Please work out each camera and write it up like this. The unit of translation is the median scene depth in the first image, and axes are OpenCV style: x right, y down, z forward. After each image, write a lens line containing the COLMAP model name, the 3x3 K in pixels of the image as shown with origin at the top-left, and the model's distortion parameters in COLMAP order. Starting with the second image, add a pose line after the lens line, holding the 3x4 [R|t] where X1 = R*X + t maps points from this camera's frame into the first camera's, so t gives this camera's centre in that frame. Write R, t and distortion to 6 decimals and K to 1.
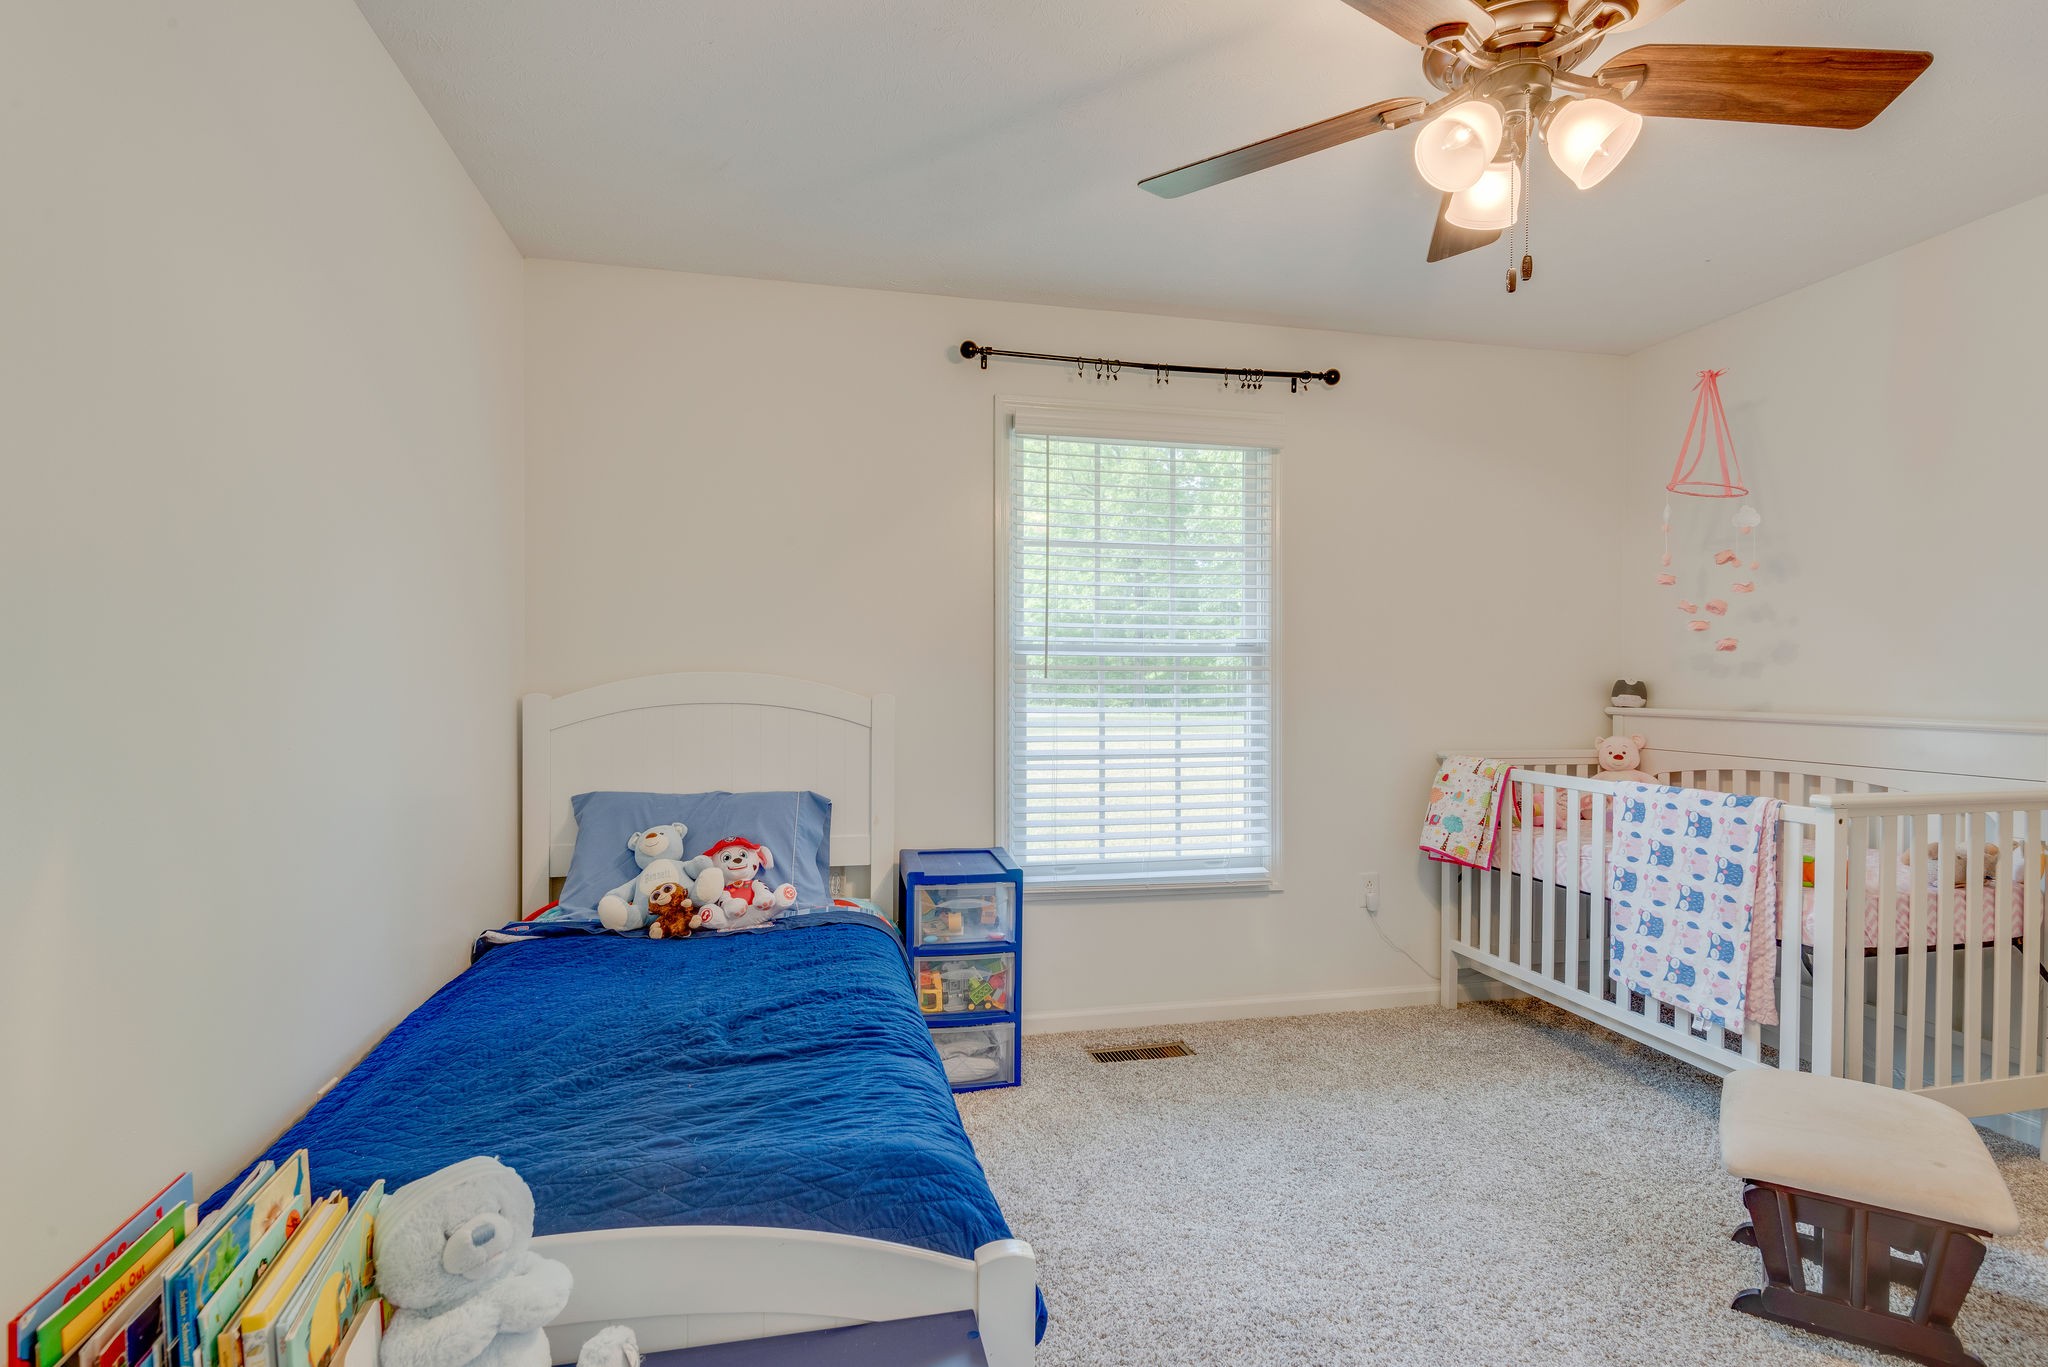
lens RADIAL K [[929.1, 0, 1019.8], [0, 929.1, 674.4], [0, 0, 1]] dist [0.032750, -0.020632]
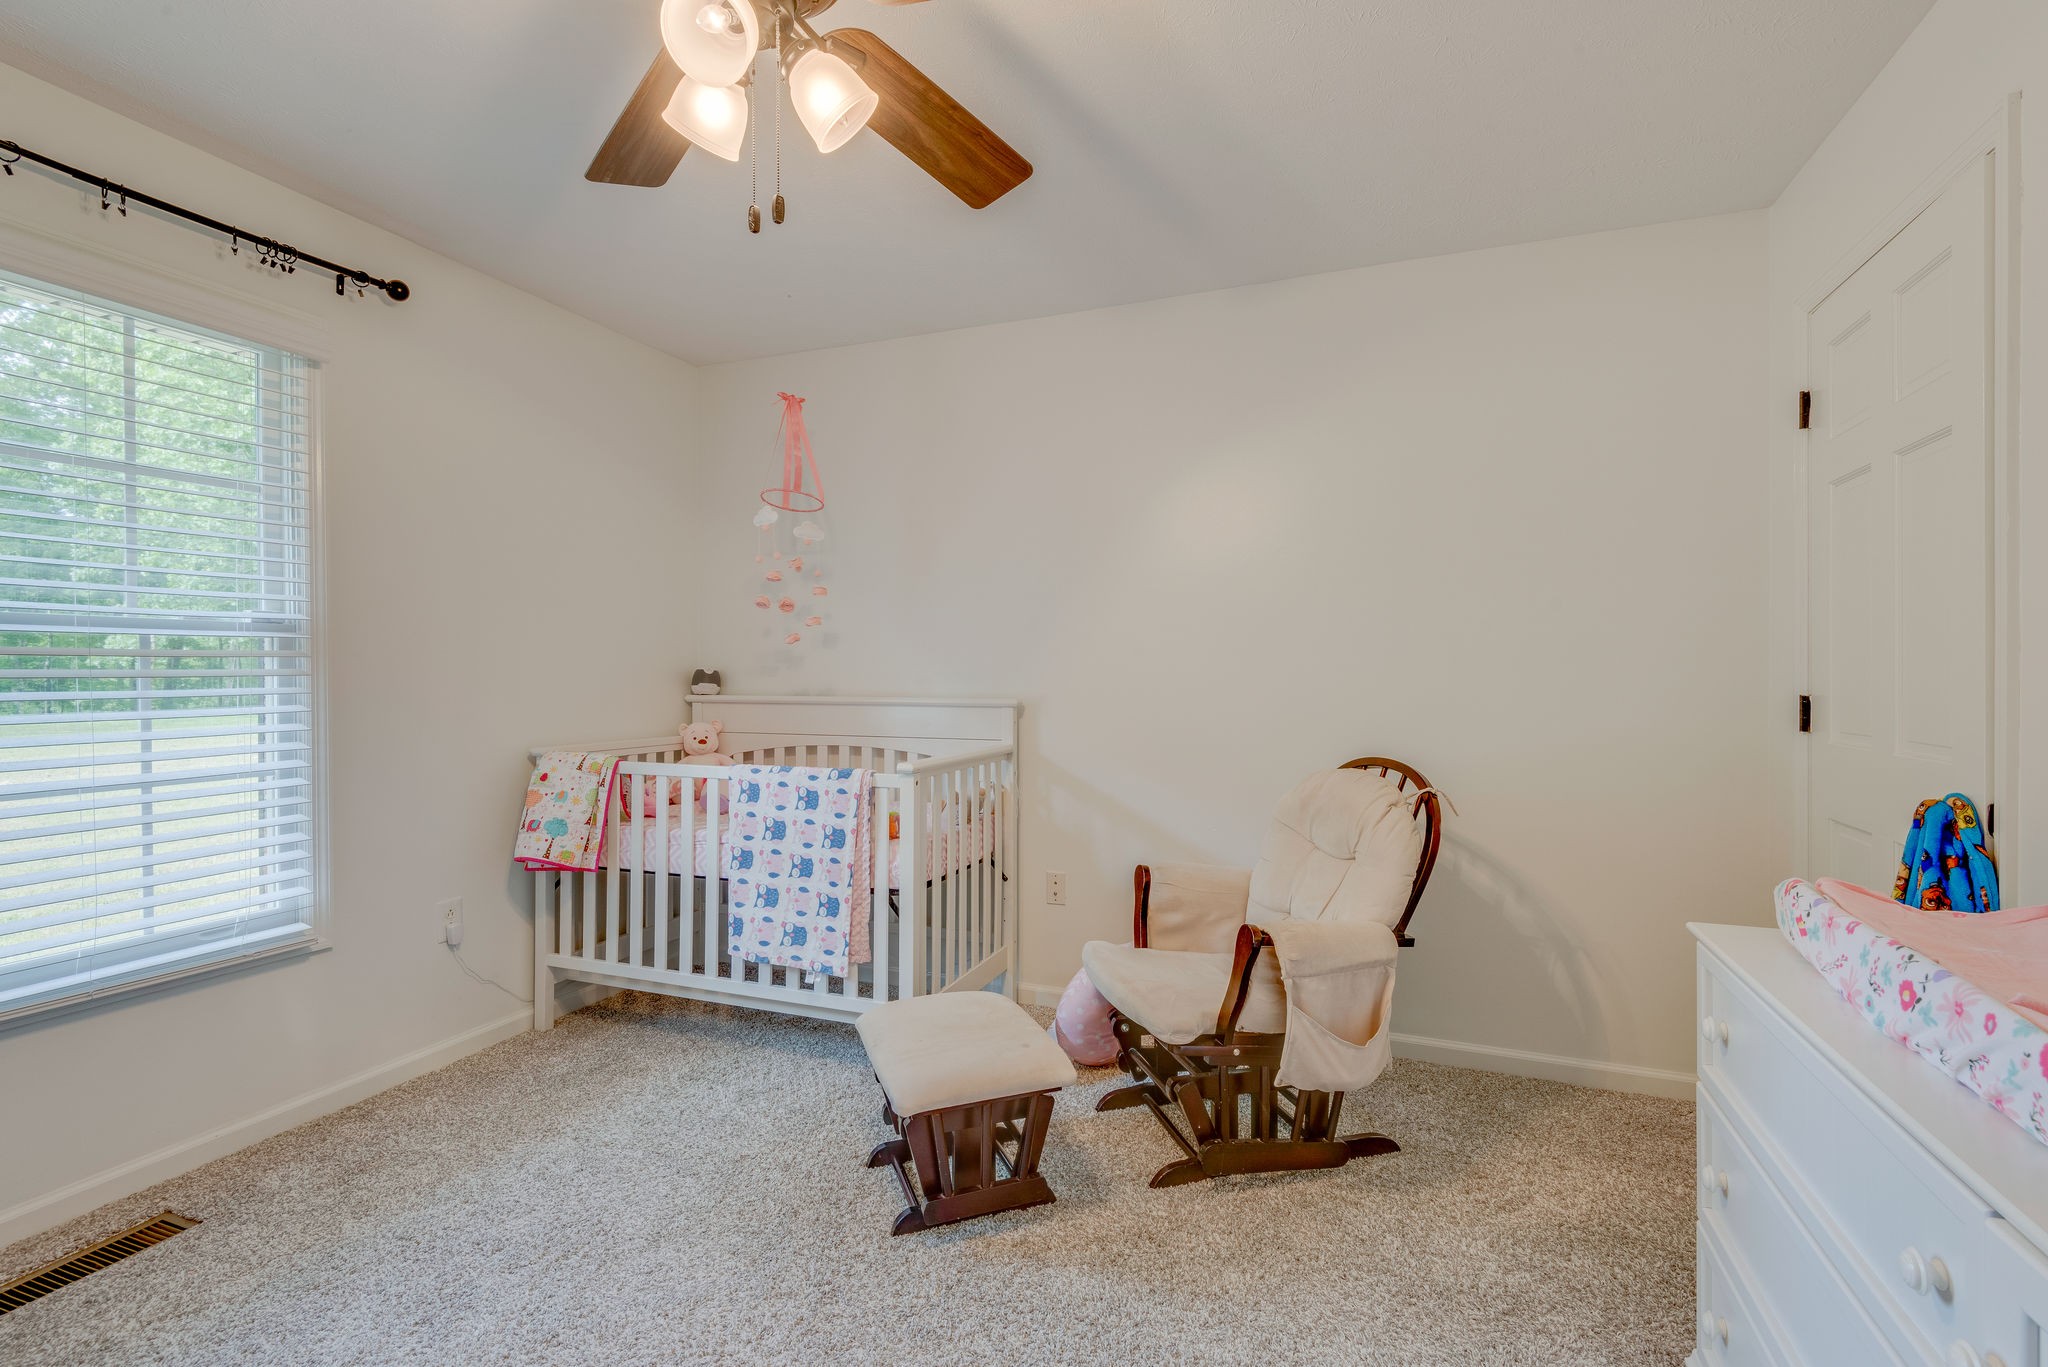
lens RADIAL K [[929.1, 0, 1019.8], [0, 929.1, 674.4], [0, 0, 1]] dist [0.032750, -0.020632]
pose [[0.571682, -0.006329, 0.820451, -0.030945], [-0.001977, 0.999957, 0.009091, 0.002017], [-0.820473, -0.006819, 0.571645, 0.132935]]
